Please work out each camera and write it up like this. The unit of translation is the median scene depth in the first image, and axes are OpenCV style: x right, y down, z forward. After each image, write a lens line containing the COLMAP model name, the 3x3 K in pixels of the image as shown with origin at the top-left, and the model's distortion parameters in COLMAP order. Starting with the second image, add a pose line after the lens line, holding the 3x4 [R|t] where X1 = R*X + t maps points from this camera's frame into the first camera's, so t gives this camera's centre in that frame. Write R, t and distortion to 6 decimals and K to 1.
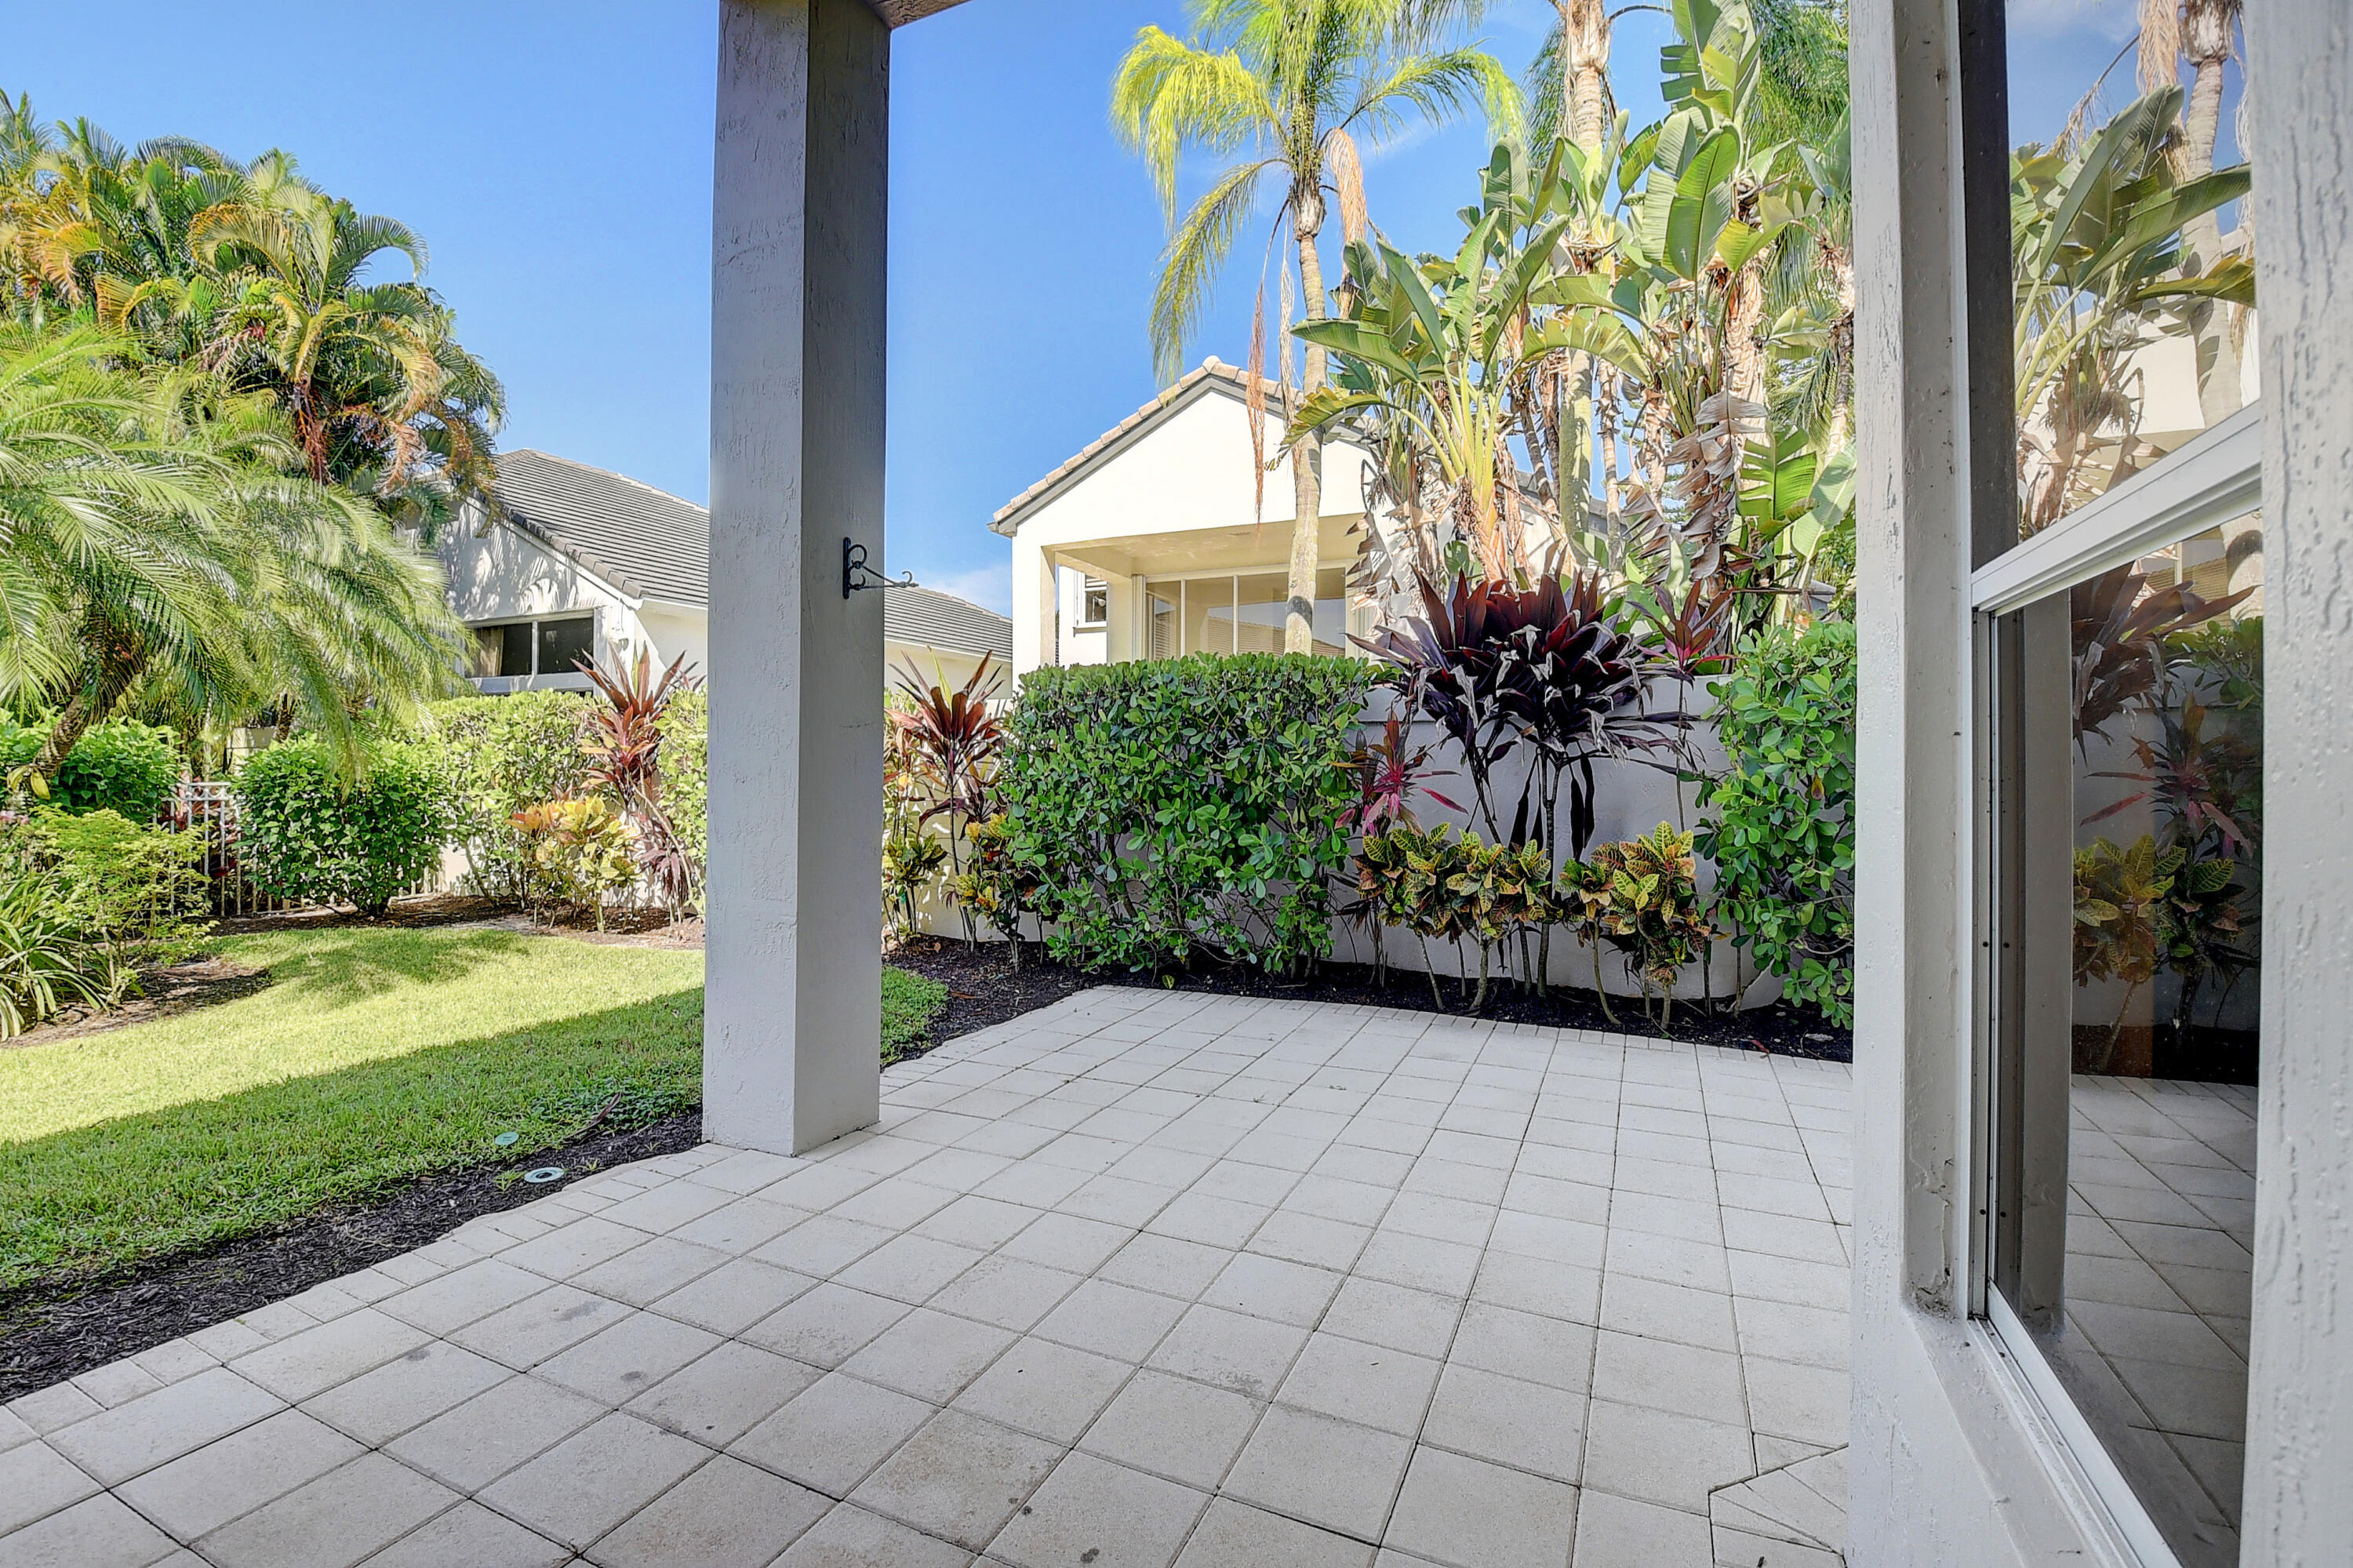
lens RADIAL K [[1041.1, 0, 1170.3], [0, 1041.1, 762.5], [0, 0, 1]] dist [0.012986, -0.026763]
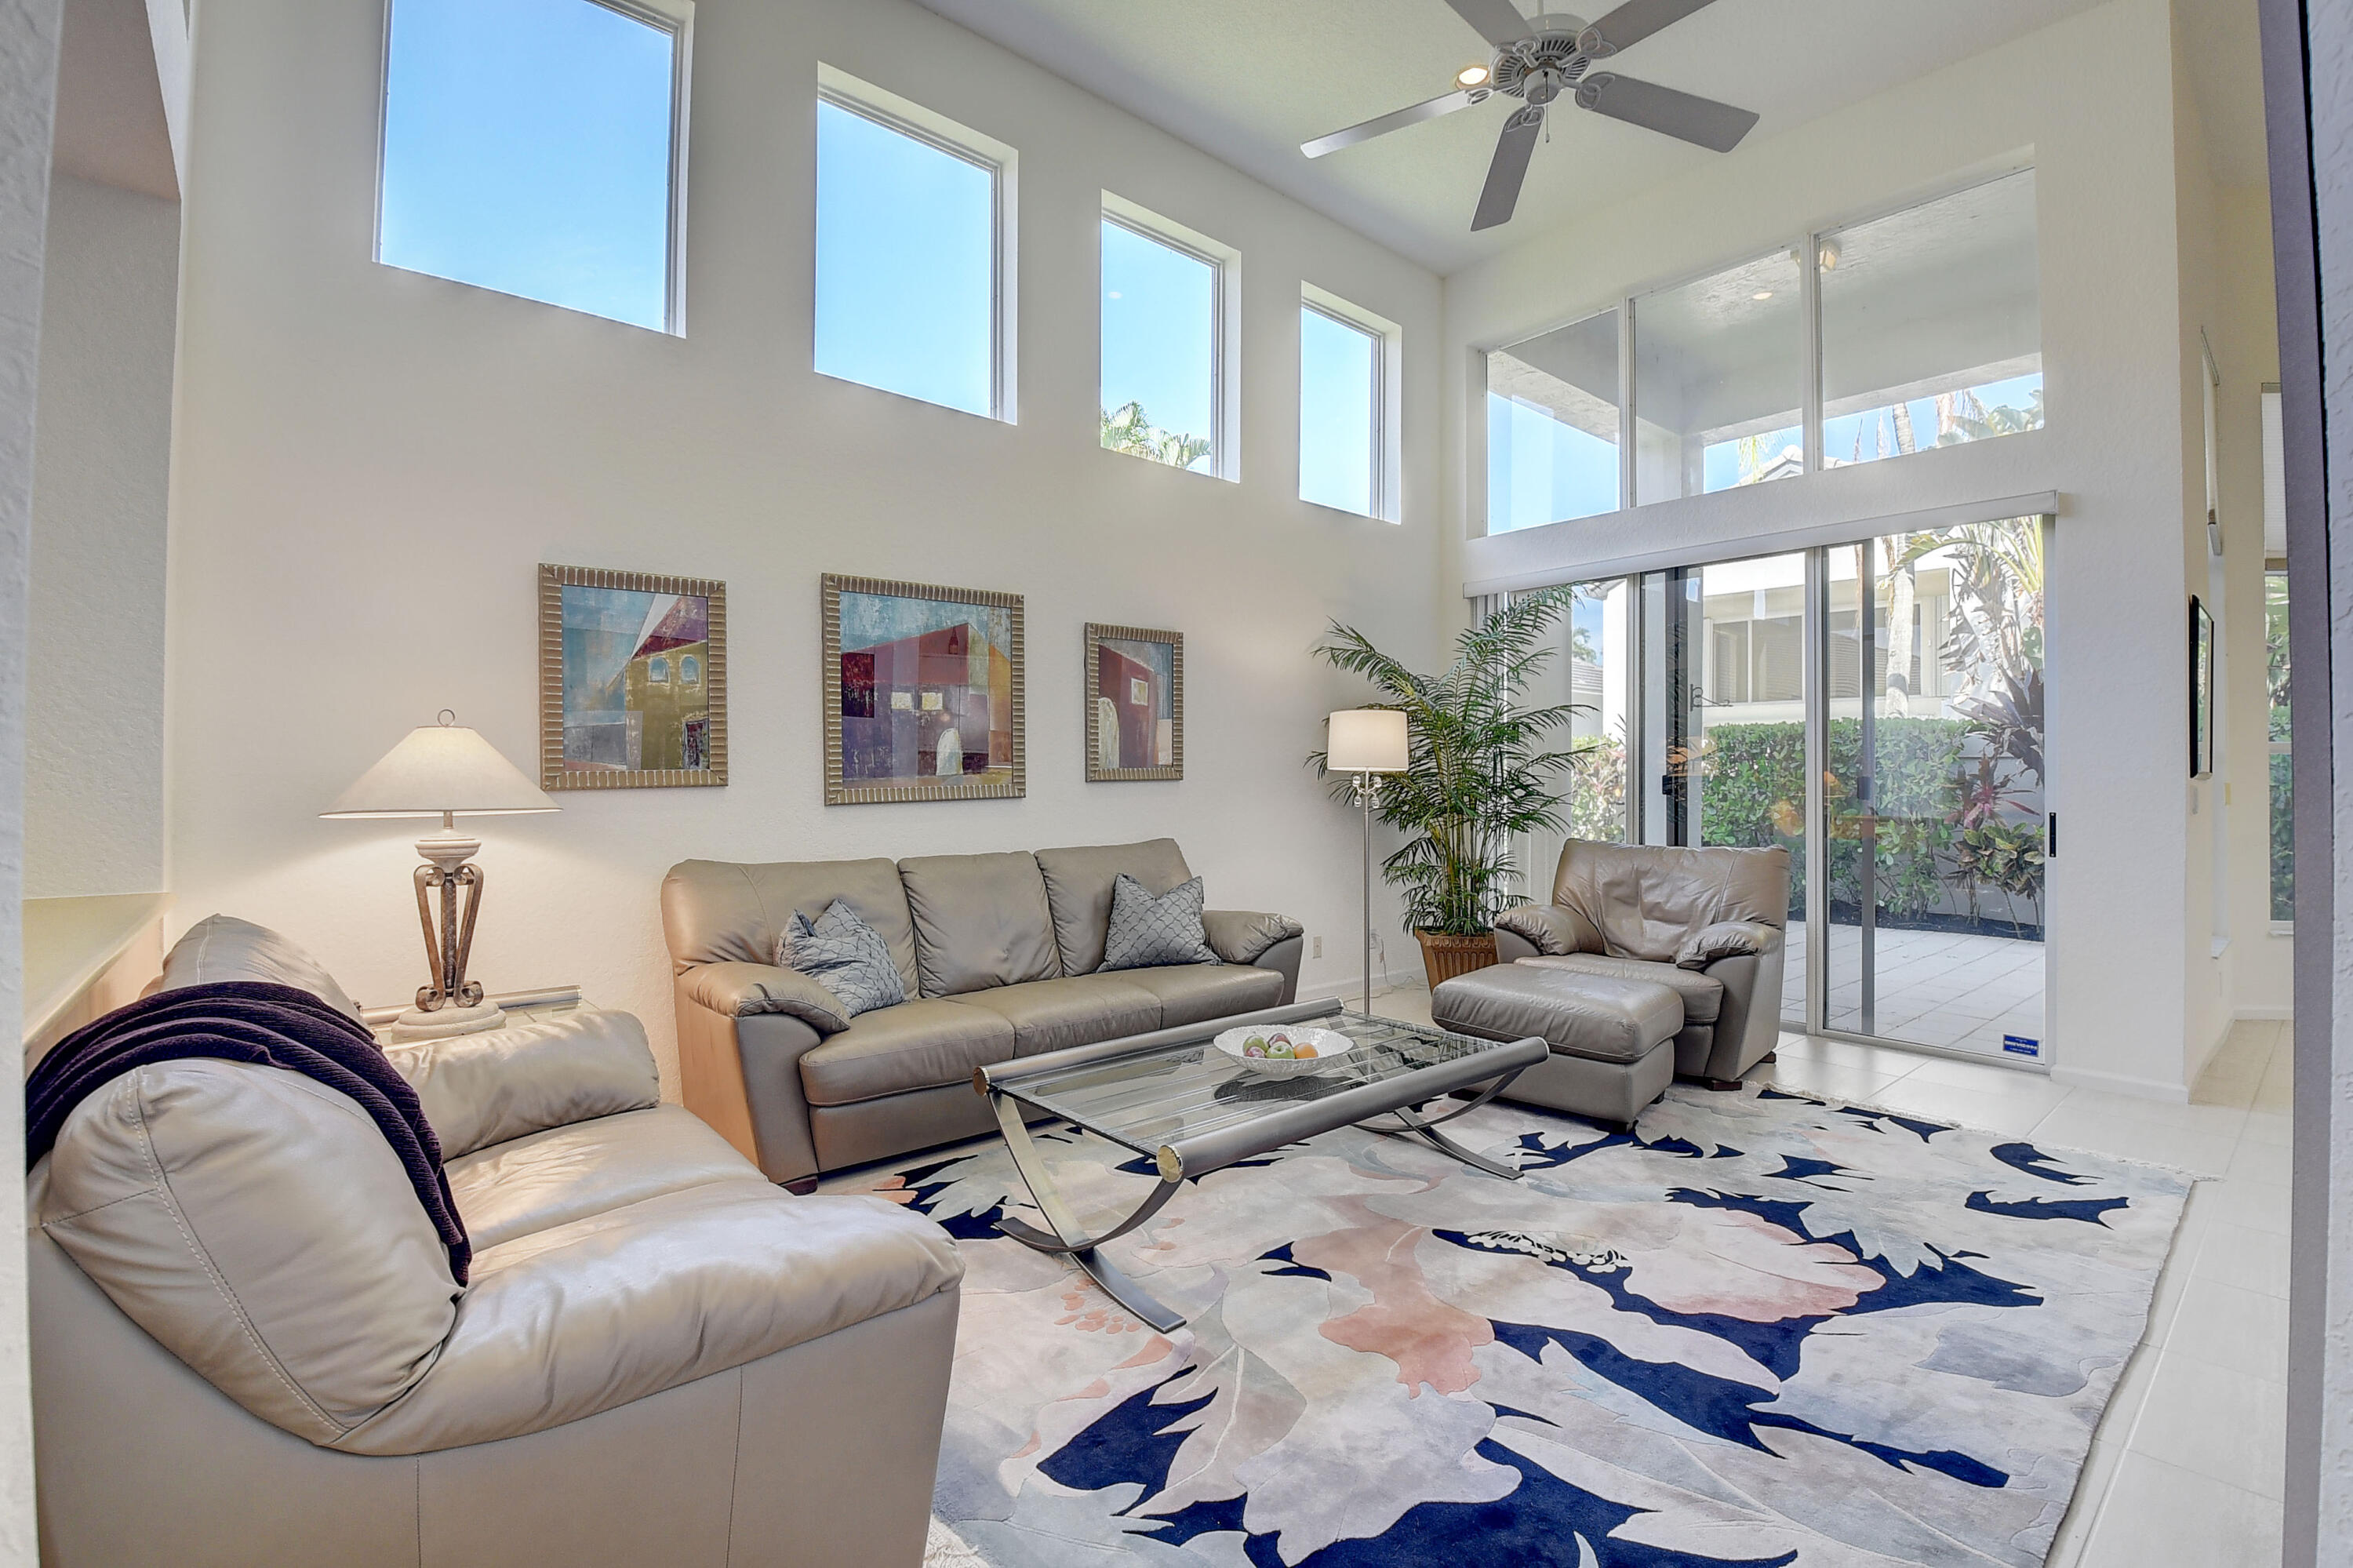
lens RADIAL K [[1041.1, 0, 1170.3], [0, 1041.1, 762.5], [0, 0, 1]] dist [0.012986, -0.026763]
pose [[0.904957, -0.001663, -0.425499, -0.248583], [-0.003003, 0.999942, -0.010296, -0.013787], [0.425492, 0.010595, 0.904900, -1.015622]]
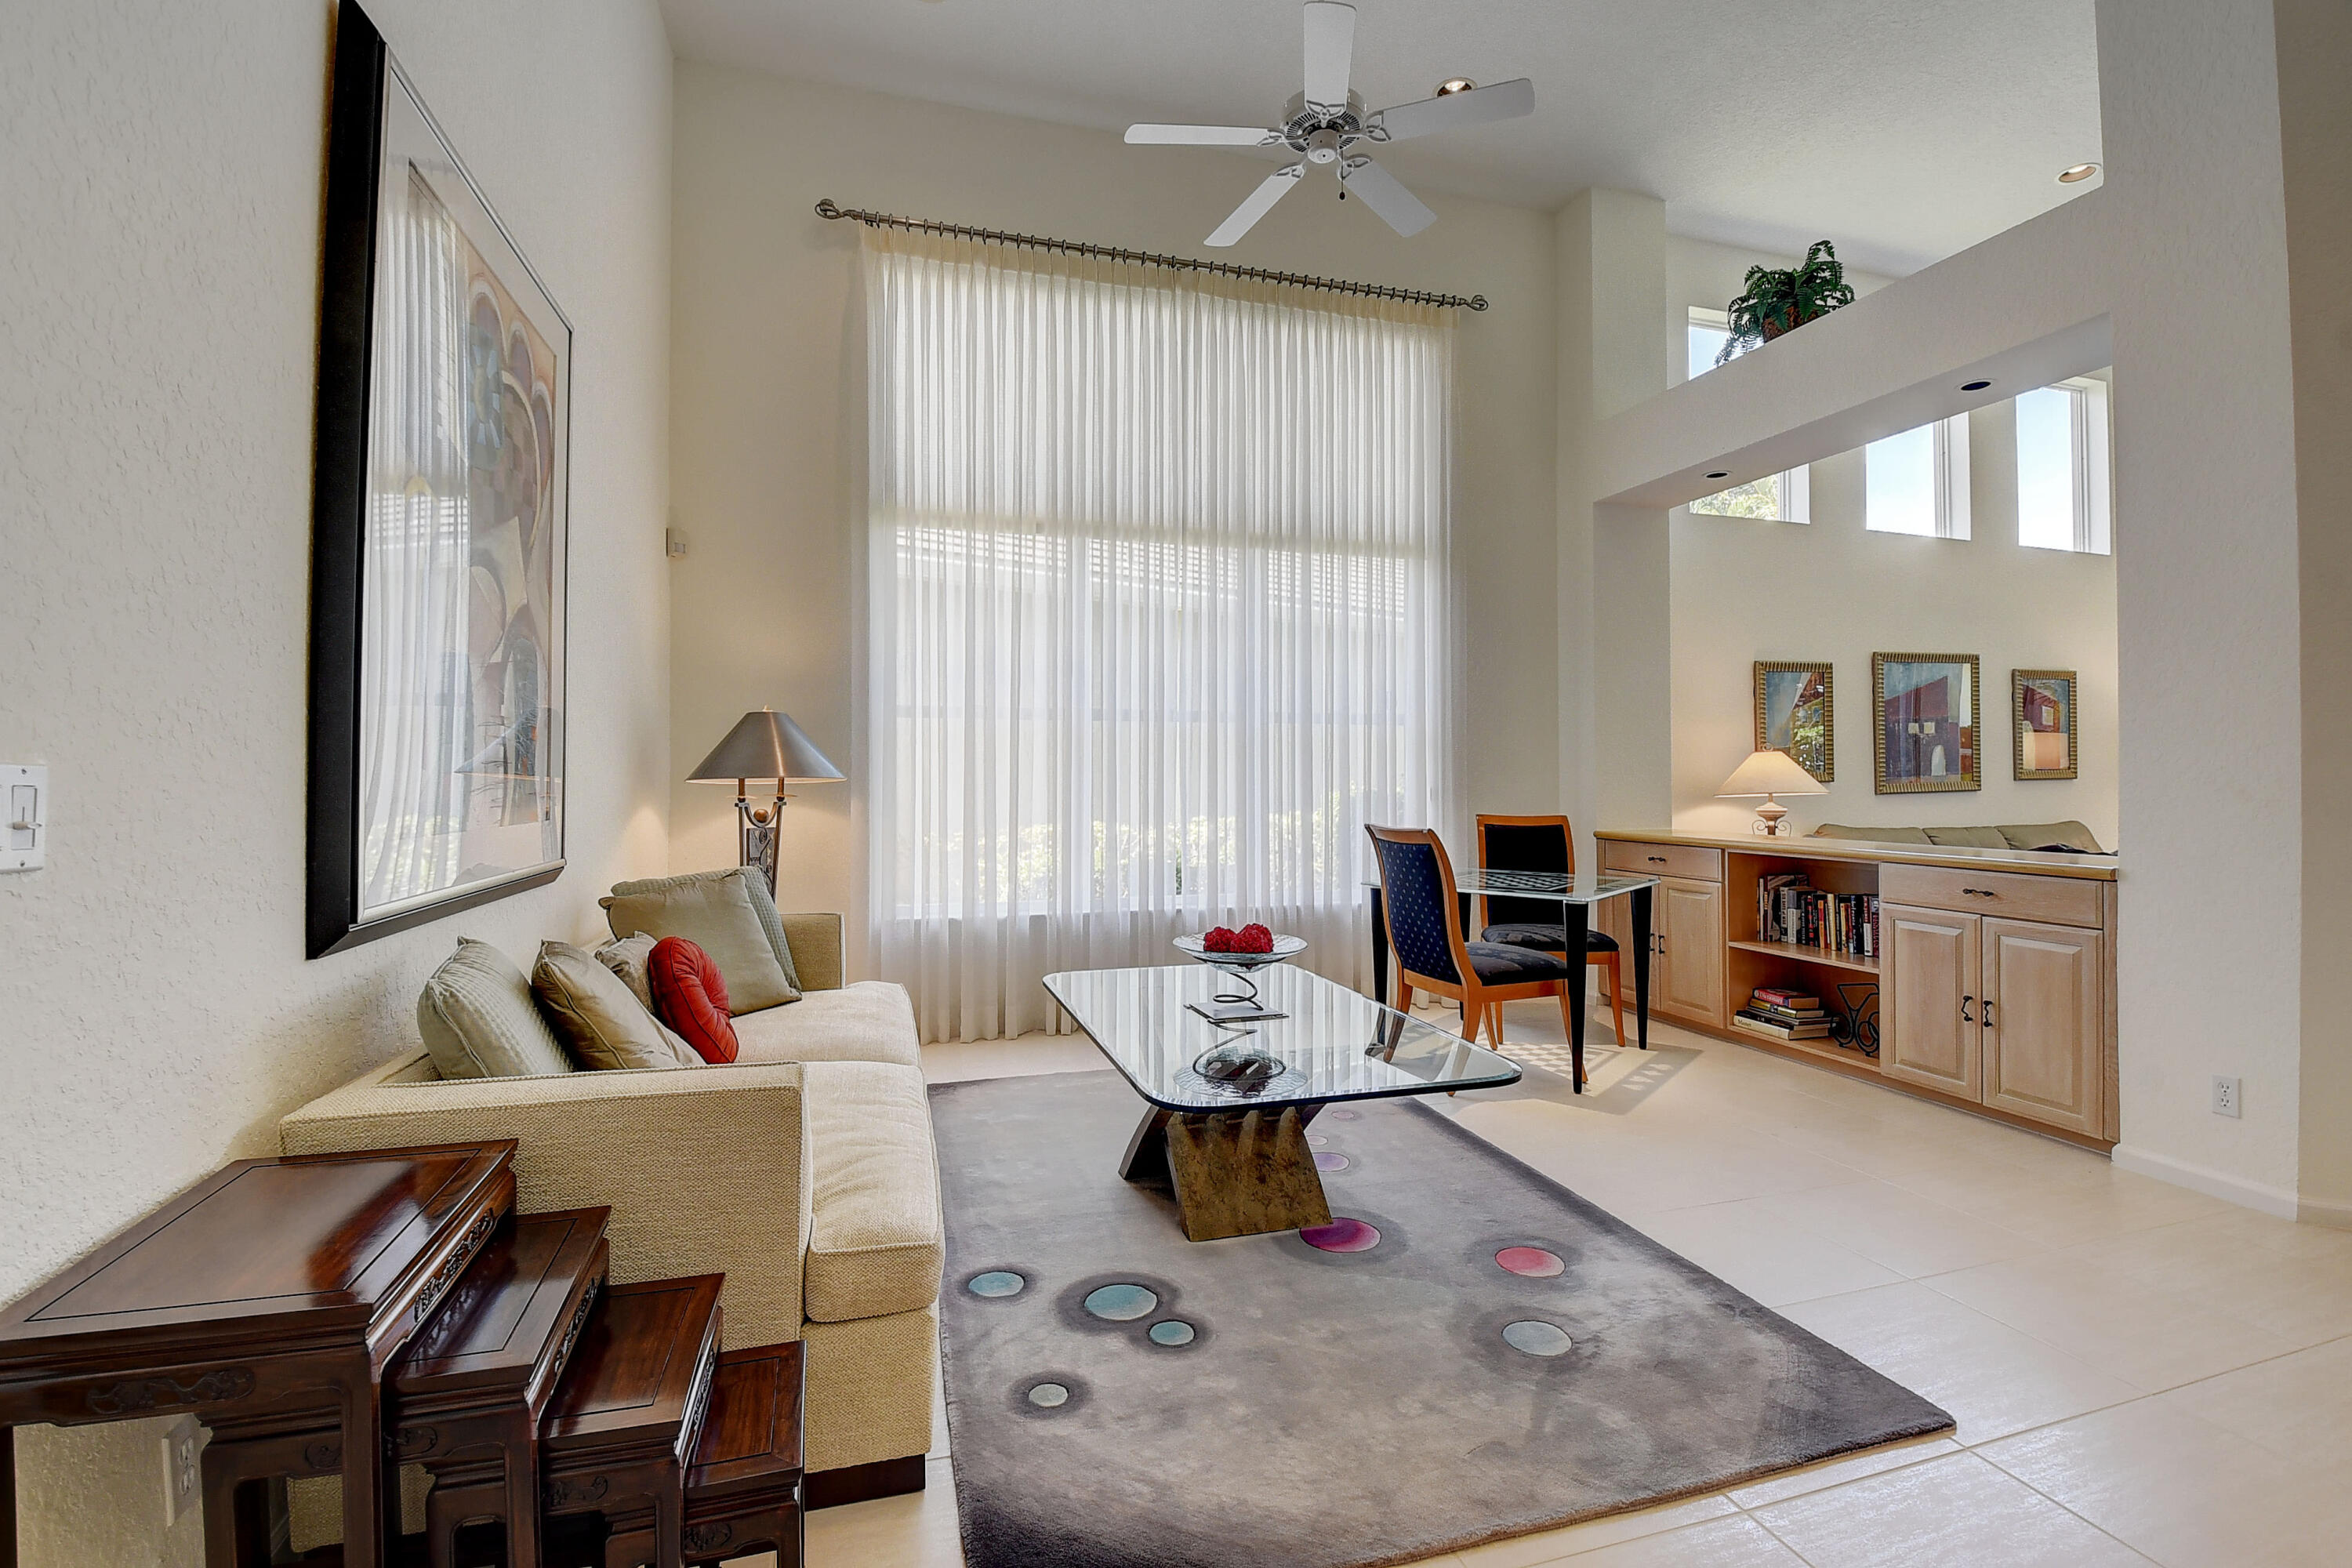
lens RADIAL K [[1040.6, 0, 1169.8], [0, 1040.6, 762.5], [0, 0, 1]] dist [0.012986, -0.026763]
pose [[0.659872, -0.006866, -0.751346, -0.888545], [0.000632, 0.999963, -0.008583, -0.024689], [0.751377, 0.005189, 0.659852, -4.231170]]
